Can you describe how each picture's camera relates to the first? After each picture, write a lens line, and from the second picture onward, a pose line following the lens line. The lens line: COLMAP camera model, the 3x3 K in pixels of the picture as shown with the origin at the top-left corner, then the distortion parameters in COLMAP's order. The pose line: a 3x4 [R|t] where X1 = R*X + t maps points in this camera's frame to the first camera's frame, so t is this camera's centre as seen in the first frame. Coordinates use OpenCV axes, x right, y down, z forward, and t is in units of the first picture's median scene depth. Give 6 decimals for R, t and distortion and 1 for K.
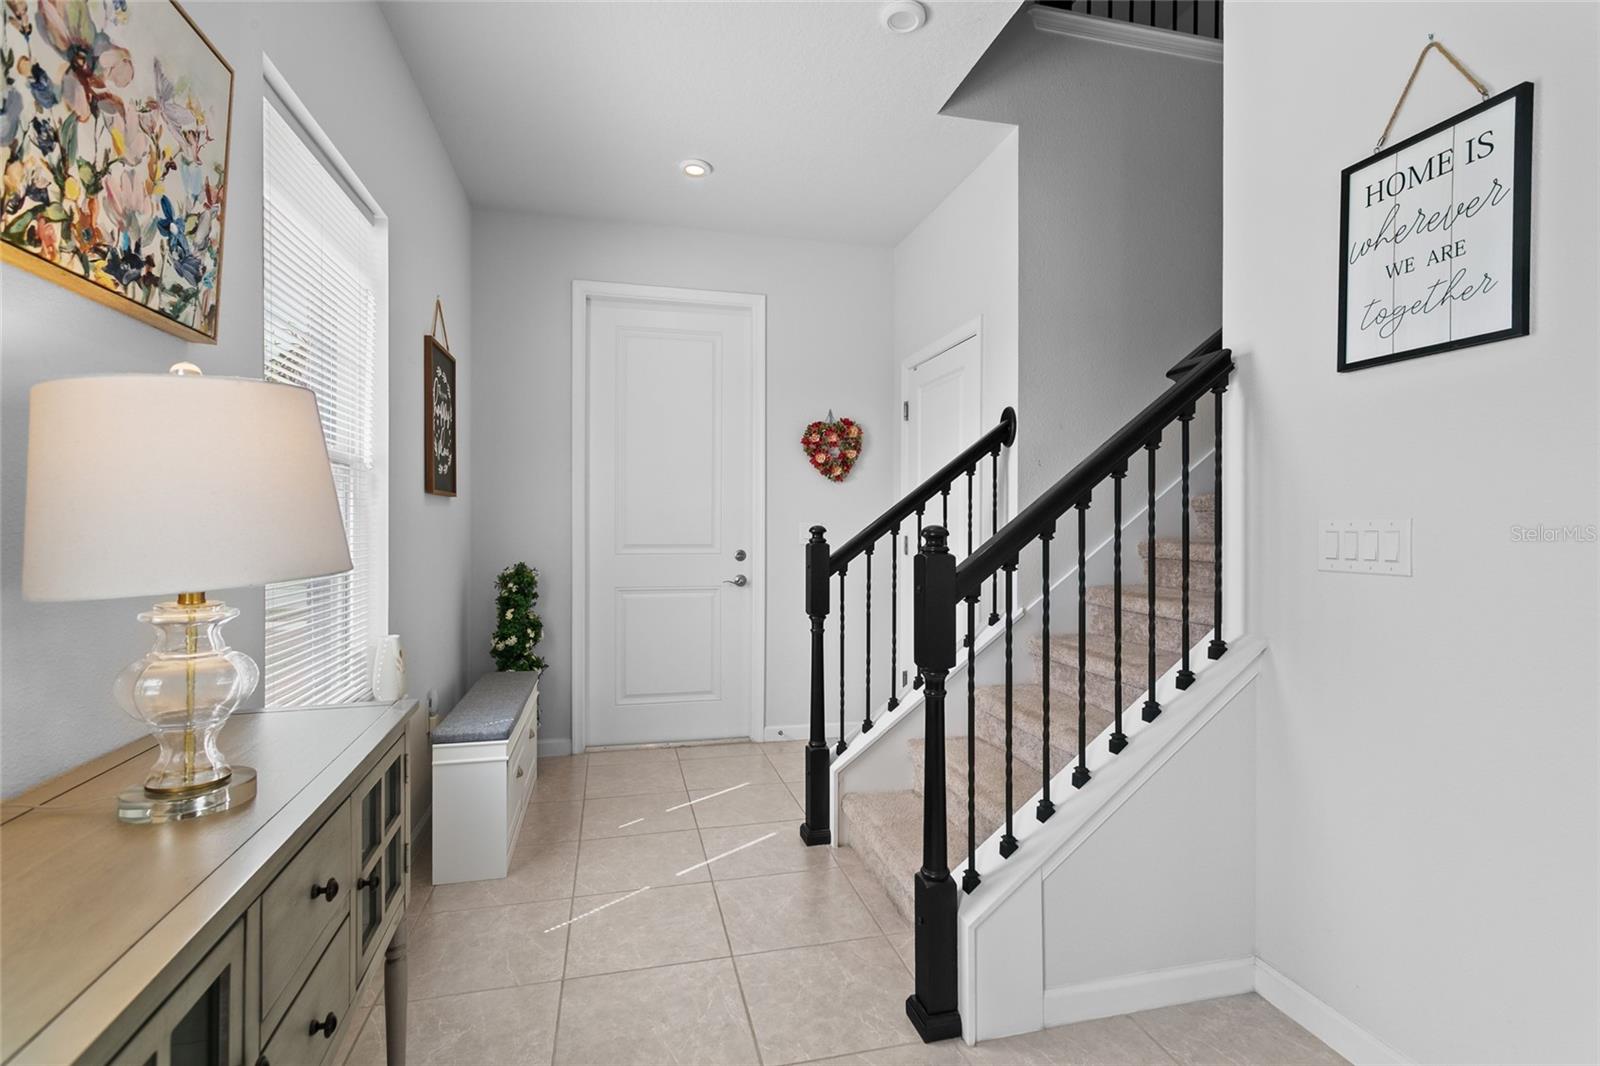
lens RADIAL K [[755.1, 0, 787.2], [0, 755.1, 524.8], [0, 0, 1]] dist [-0.003711, 0.004262]
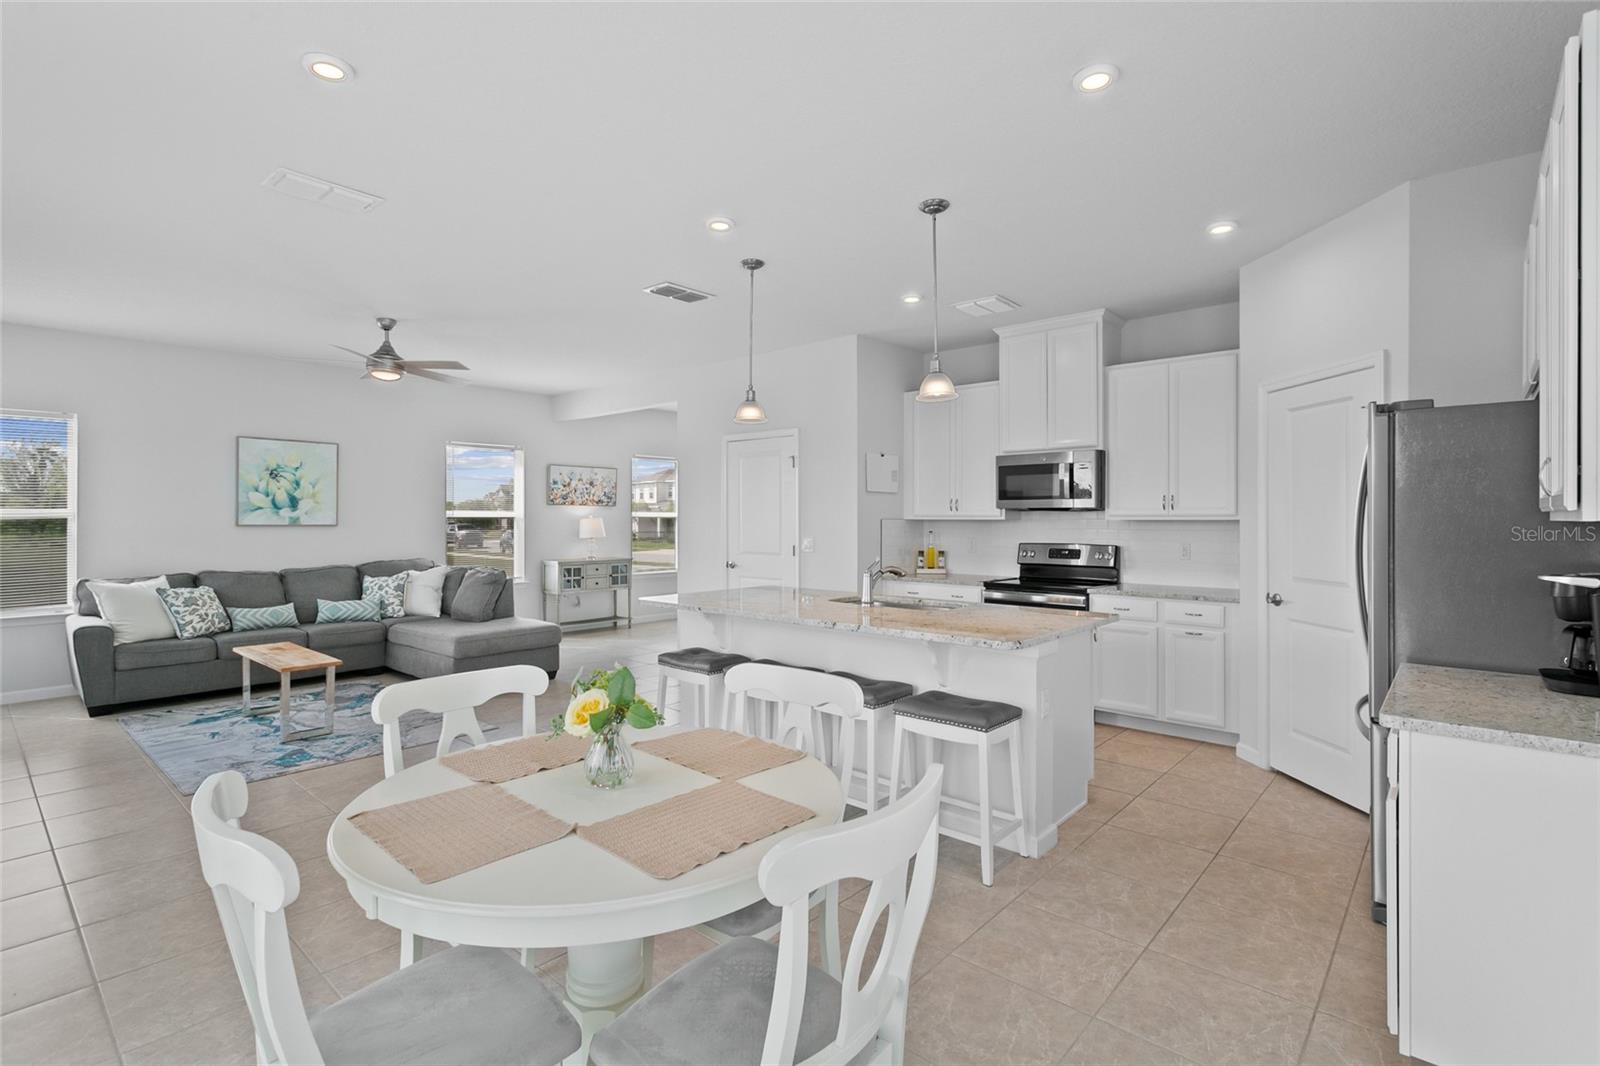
lens RADIAL K [[755.1, 0, 795.8], [0, 755.1, 515.8], [0, 0, 1]] dist [-0.003711, 0.004262]
pose [[0.576608, -0.006727, -0.816993, 1.913825], [0.002305, 0.999976, -0.006607, -0.031282], [0.817018, 0.001927, 0.576609, -0.548258]]
